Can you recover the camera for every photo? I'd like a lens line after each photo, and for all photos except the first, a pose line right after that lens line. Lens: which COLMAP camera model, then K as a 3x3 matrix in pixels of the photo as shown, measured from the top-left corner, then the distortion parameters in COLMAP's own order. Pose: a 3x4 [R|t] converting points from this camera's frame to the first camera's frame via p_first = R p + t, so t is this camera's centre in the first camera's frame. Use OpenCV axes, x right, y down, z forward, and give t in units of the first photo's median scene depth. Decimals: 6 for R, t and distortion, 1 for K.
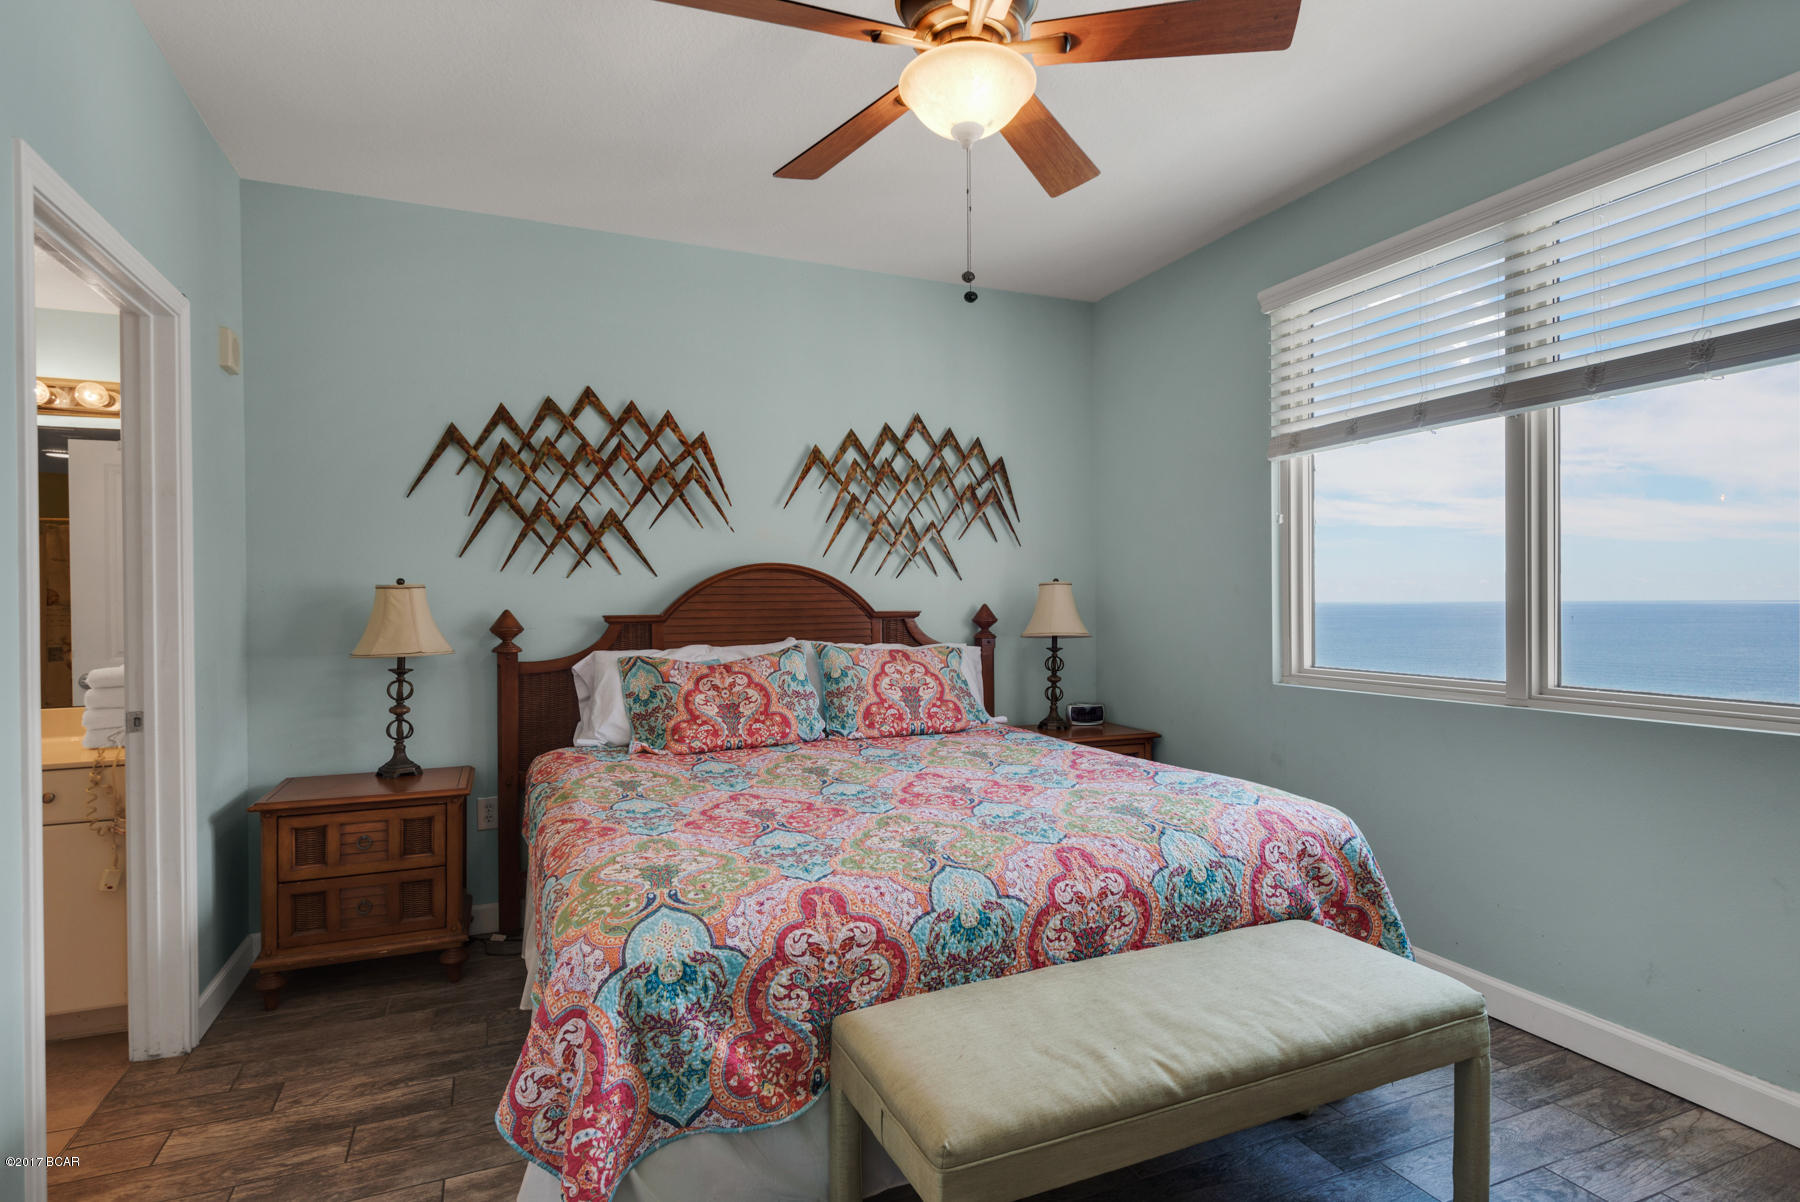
lens RADIAL K [[912.2, 0, 900.5], [0, 912.2, 610.2], [0, 0, 1]] dist [0.037597, -0.027440]
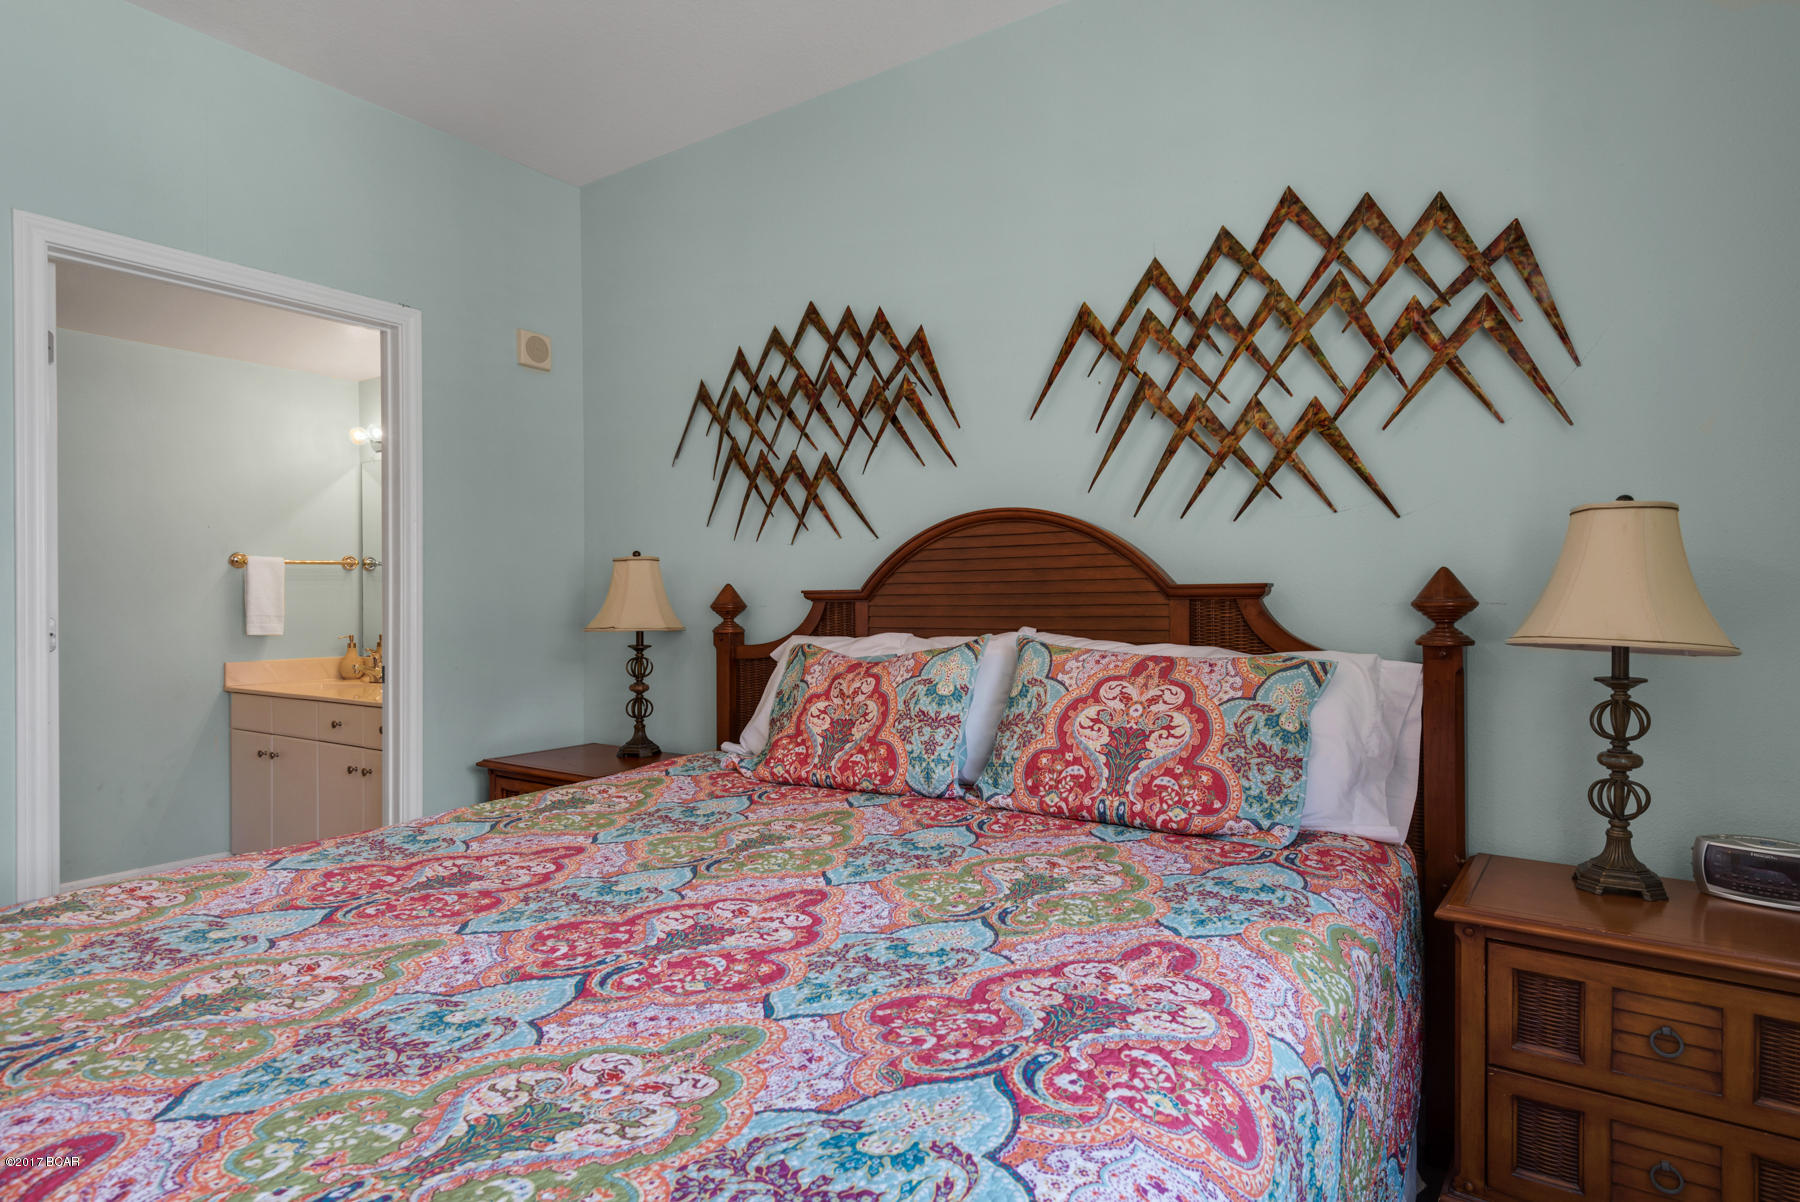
lens RADIAL K [[987.5, 0, 901.0], [0, 987.5, 607.4], [0, 0, 1]] dist [0.038284, -0.020408]
pose [[0.527573, 0.011900, -0.849426, 0.421327], [-0.007918, 0.999927, 0.009090, 0.011644], [0.849473, 0.001930, 0.527629, 0.605079]]
